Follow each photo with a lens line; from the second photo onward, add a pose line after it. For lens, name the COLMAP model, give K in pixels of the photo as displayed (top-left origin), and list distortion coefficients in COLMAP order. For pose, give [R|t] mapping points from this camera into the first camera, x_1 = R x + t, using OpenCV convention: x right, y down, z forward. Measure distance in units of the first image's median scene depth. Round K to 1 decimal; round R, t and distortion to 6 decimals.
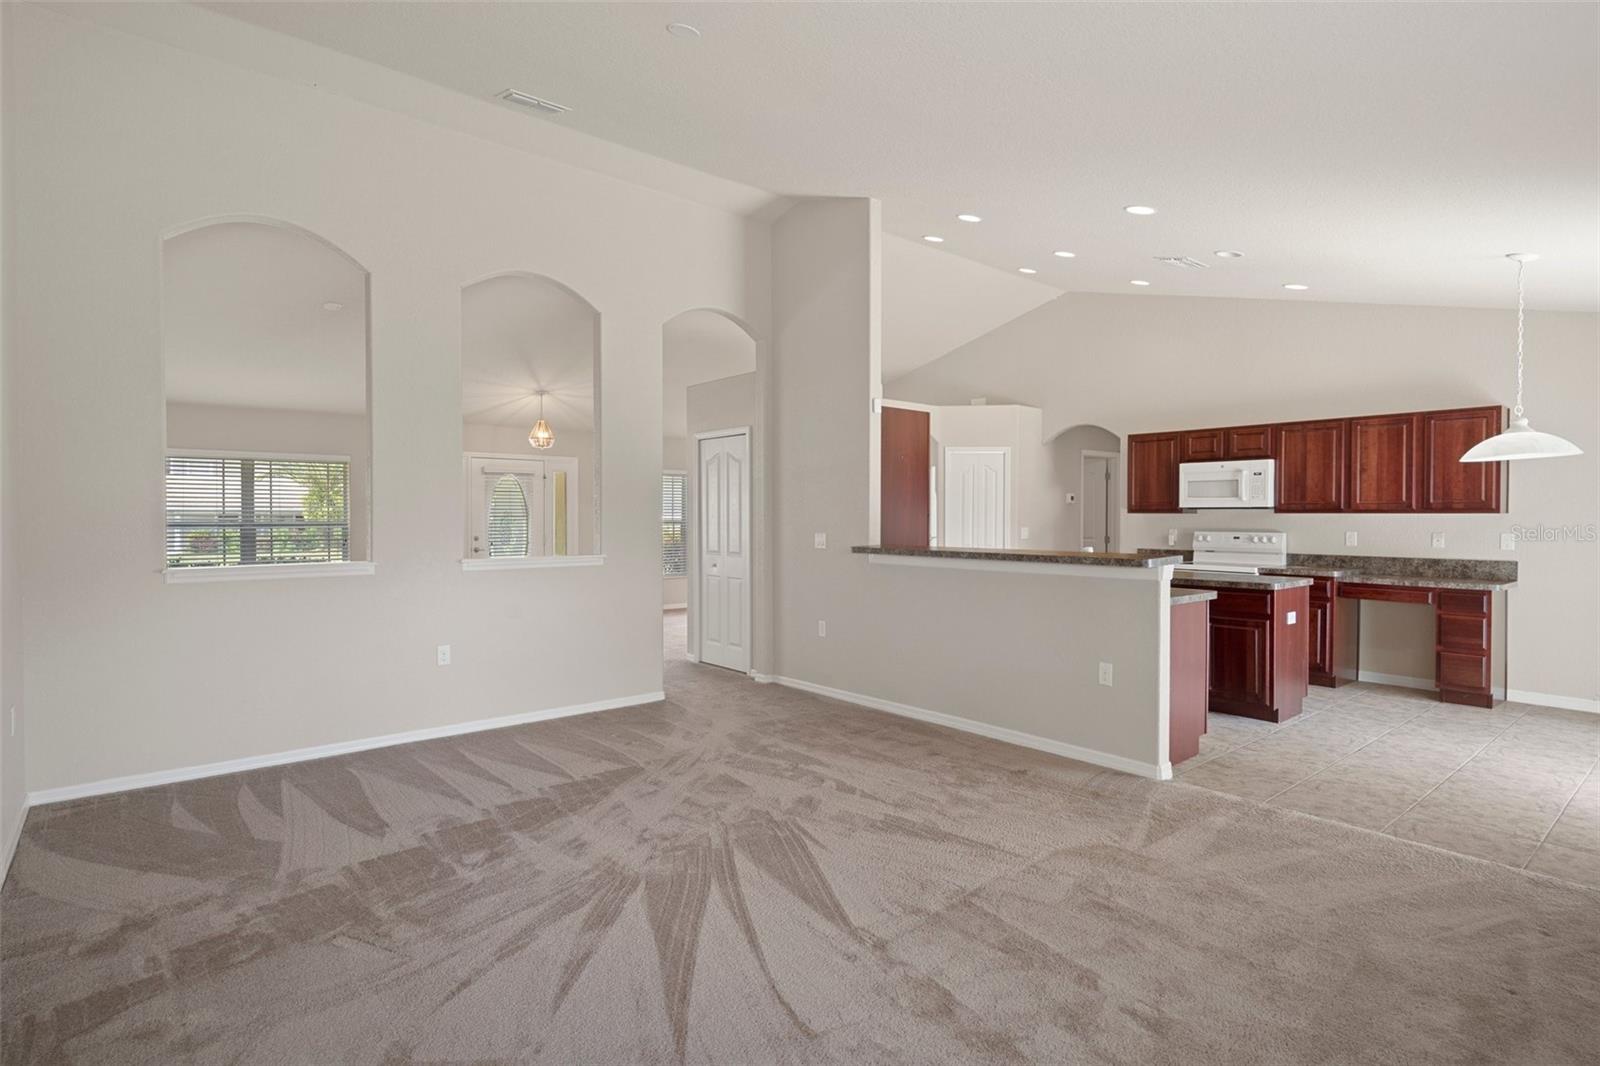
lens RADIAL K [[802.4, 0, 797.2], [0, 802.4, 526.6], [0, 0, 1]] dist [0.004107, 0.000566]
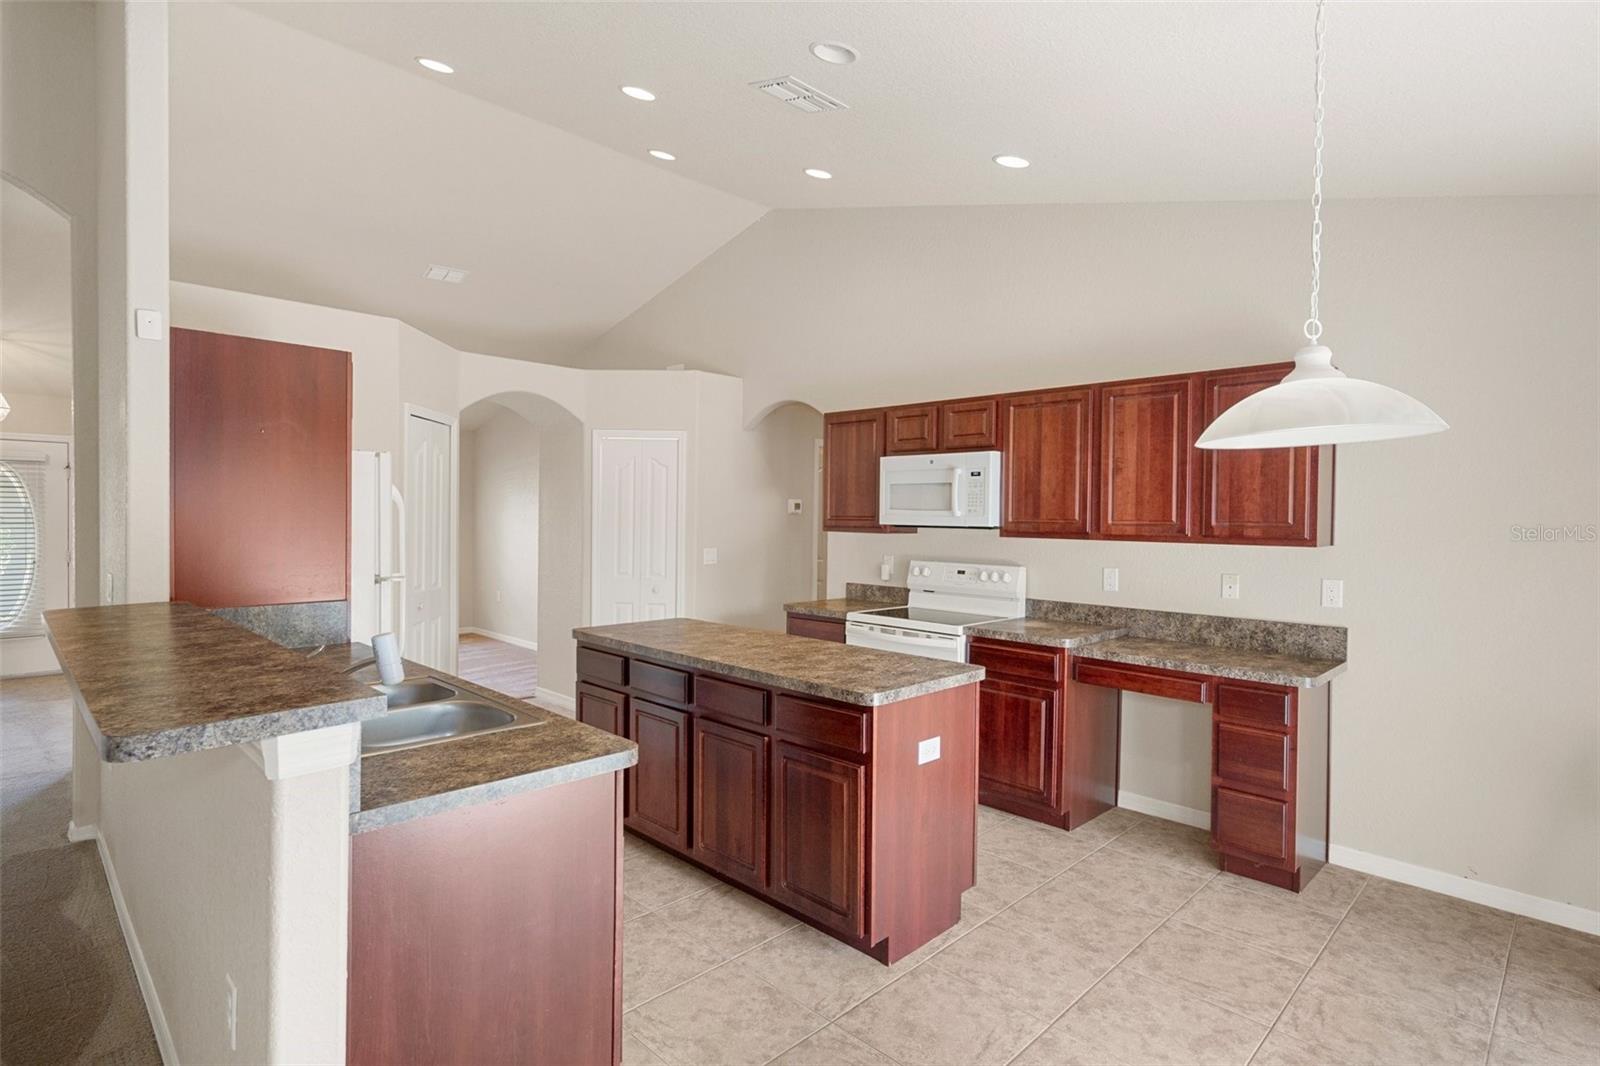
lens RADIAL K [[802.4, 0, 797.2], [0, 802.4, 526.6], [0, 0, 1]] dist [0.004107, 0.000566]
pose [[0.996186, 0.009231, 0.086771, 0.414606], [-0.009284, 0.999957, 0.000204, -0.025387], [-0.086765, -0.001009, 0.996228, 0.421165]]
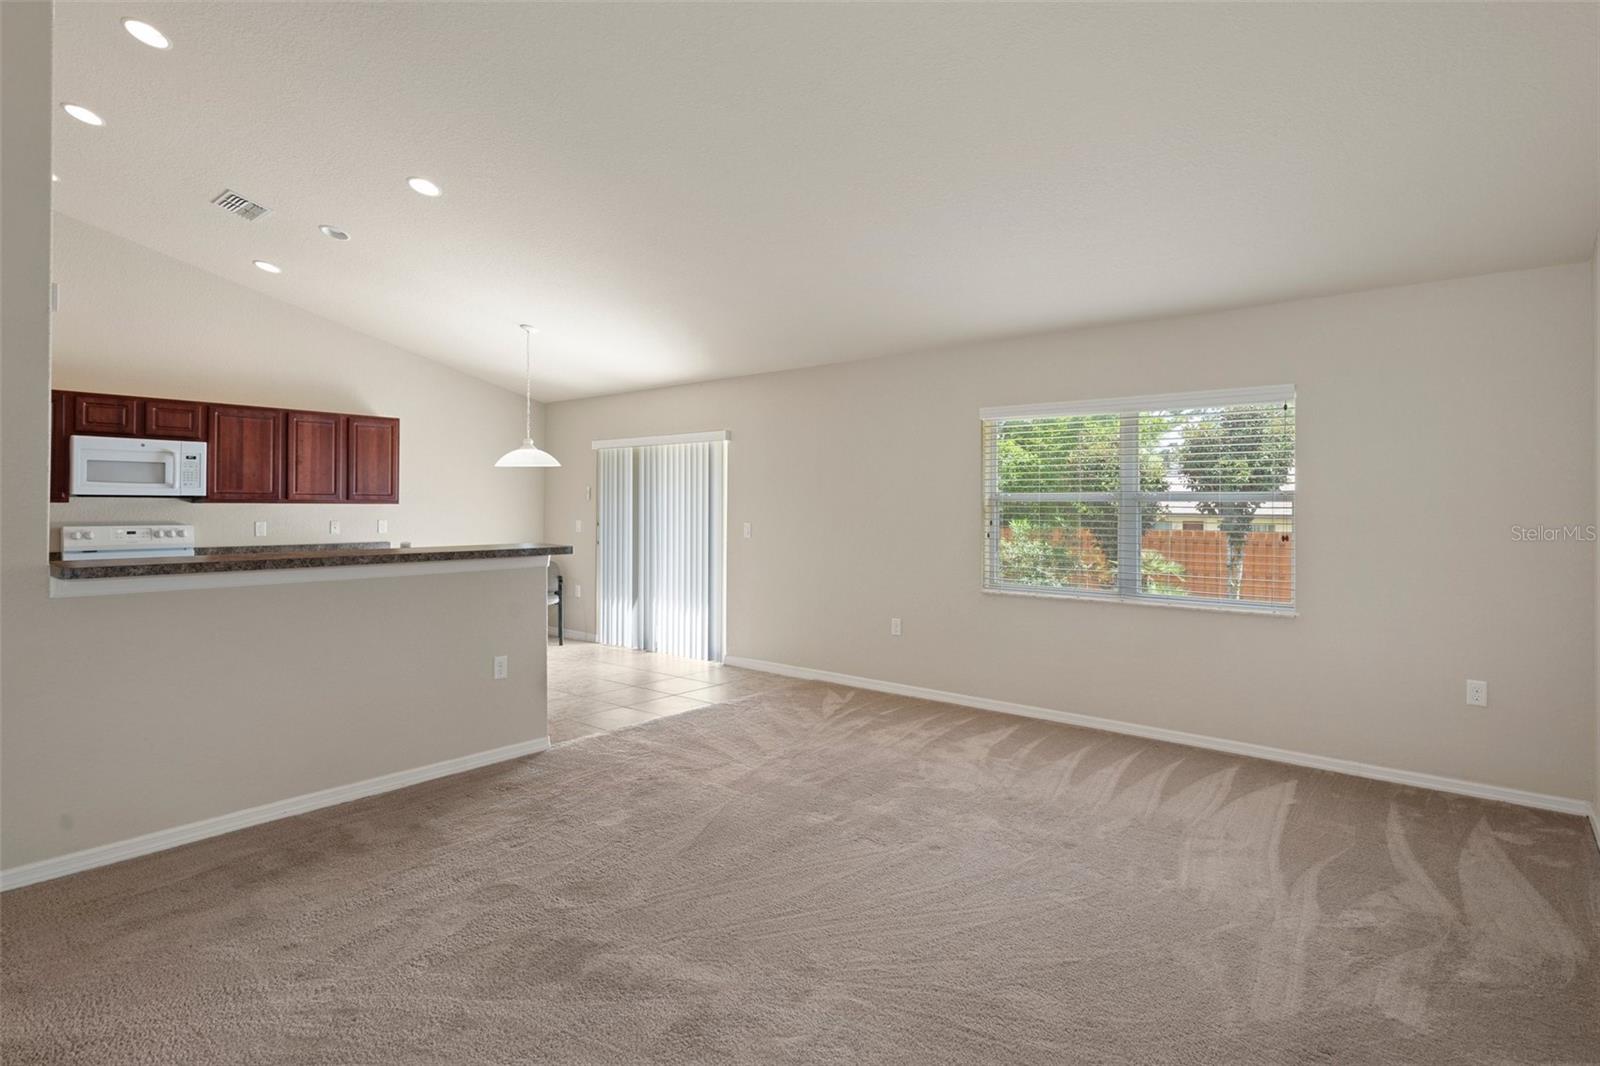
lens RADIAL K [[814.8, 0, 792.1], [0, 814.8, 505.4], [0, 0, 1]] dist [0.001607, 0.000357]
pose [[-0.180247, -0.000715, 0.983621, -0.450155], [0.012269, 0.999920, 0.002976, -0.009358], [-0.983545, 0.012605, -0.180224, 0.568138]]
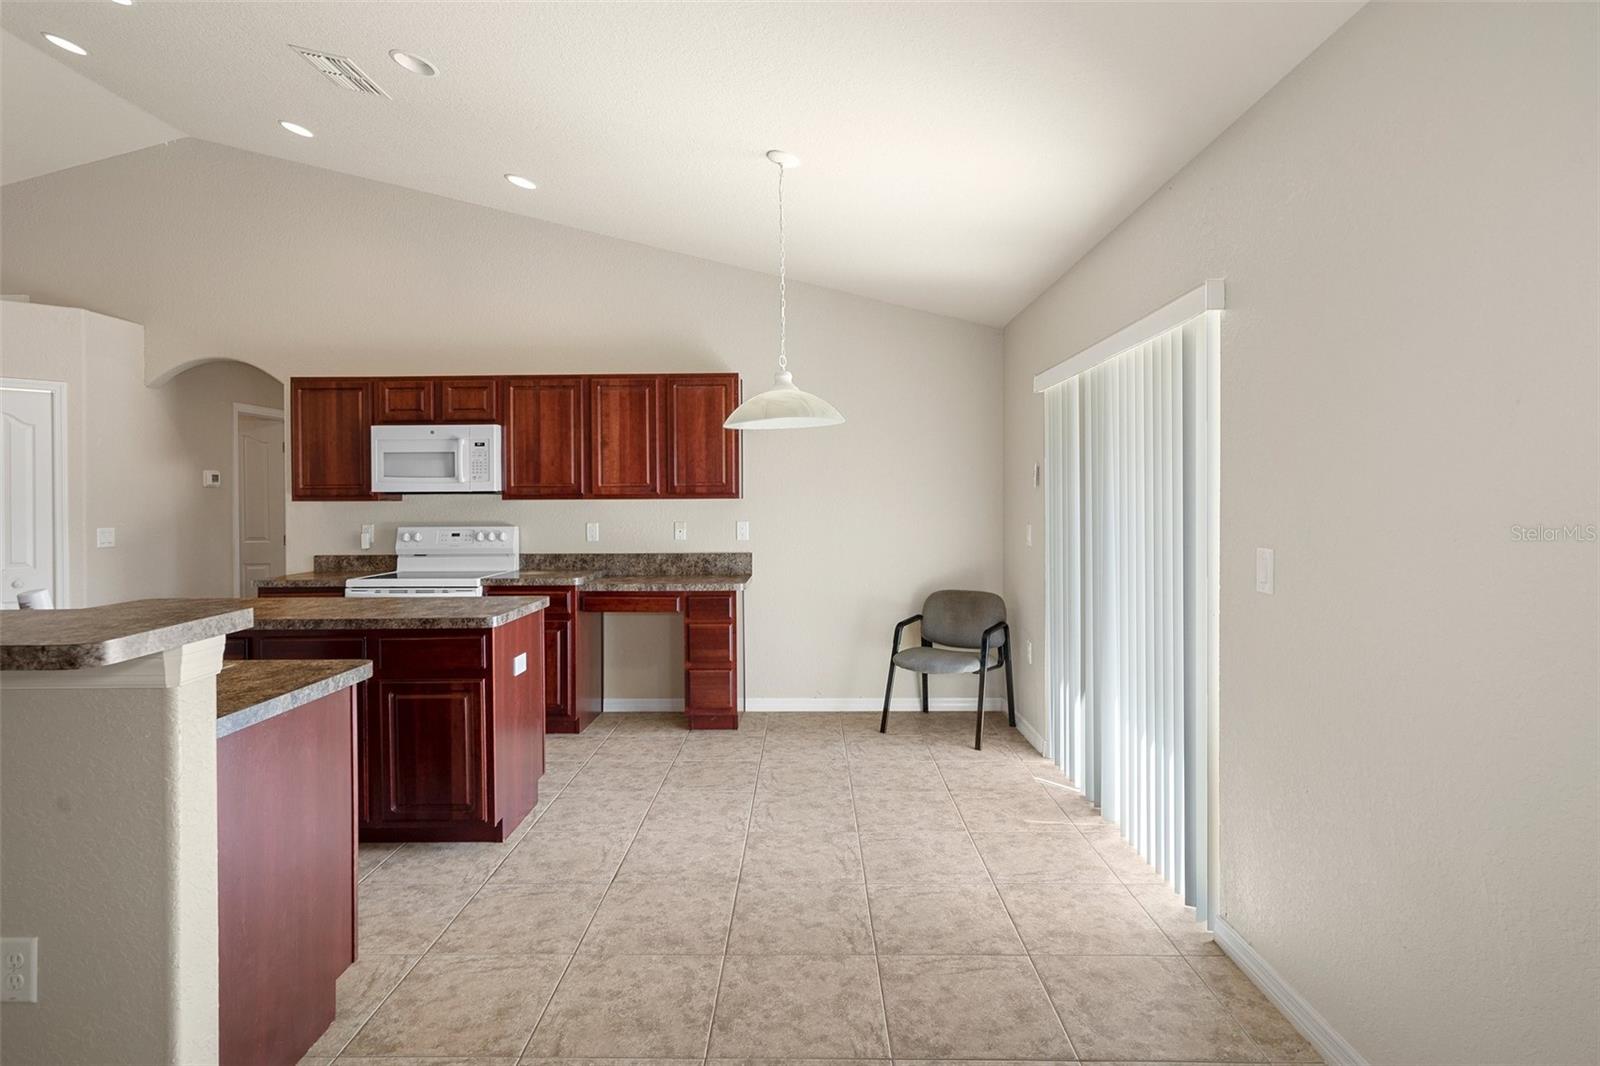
lens RADIAL K [[814.8, 0, 792.1], [0, 814.8, 505.4], [0, 0, 1]] dist [0.001607, 0.000357]
pose [[0.656973, -0.010384, 0.753843, 0.231969], [0.018758, 0.999821, -0.002575, -0.005365], [-0.753681, 0.015833, 0.657050, 0.351902]]
